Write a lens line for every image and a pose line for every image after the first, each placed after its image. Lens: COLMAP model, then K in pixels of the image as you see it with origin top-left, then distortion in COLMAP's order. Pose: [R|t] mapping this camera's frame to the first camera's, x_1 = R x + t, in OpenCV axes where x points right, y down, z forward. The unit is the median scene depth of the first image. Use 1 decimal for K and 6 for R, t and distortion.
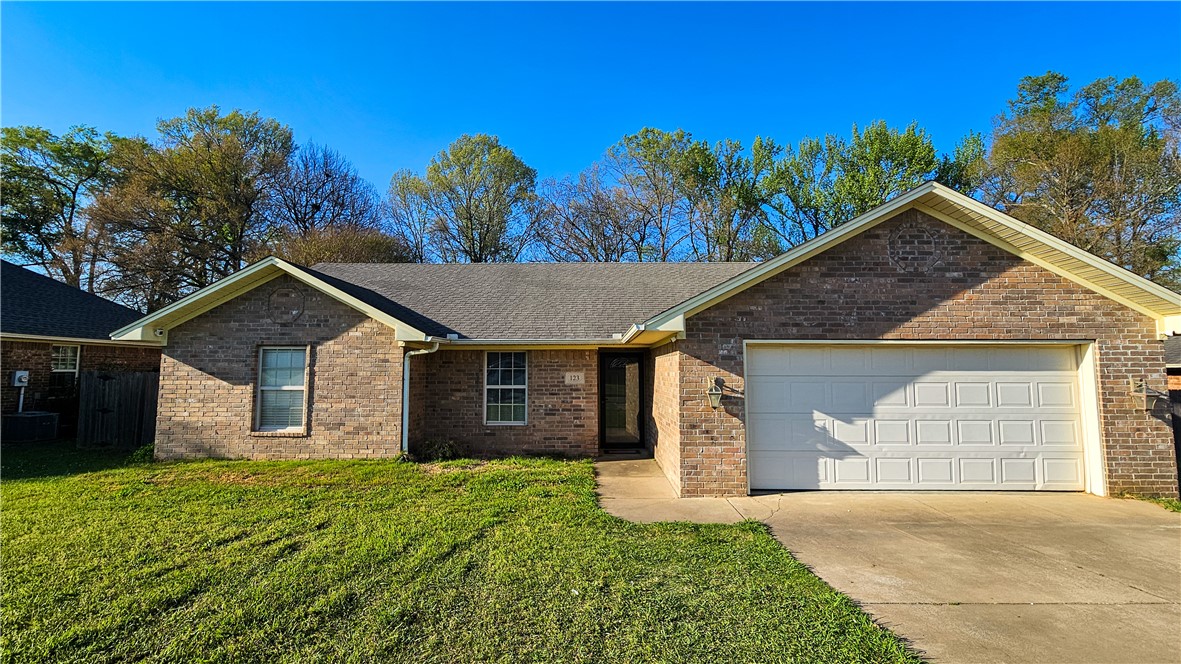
lens RADIAL K [[488.2, 0, 593.1], [0, 488.2, 335.7], [0, 0, 1]] dist [0.000824, 0.000731]
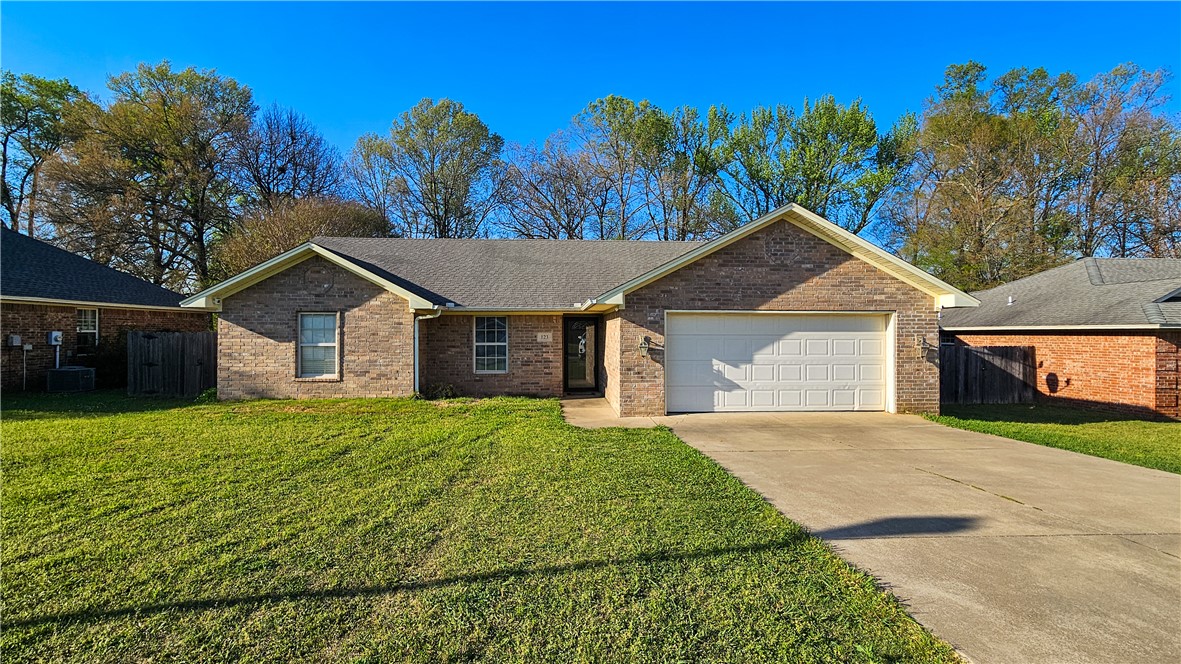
lens RADIAL K [[488.2, 0, 592.0], [0, 488.2, 334.5], [0, 0, 1]] dist [0.000824, 0.000731]
pose [[0.997129, 0.000024, 0.075728, -0.012223], [-0.005832, 0.997054, 0.076482, -0.022452], [-0.075503, -0.076704, 0.994191, -0.335221]]
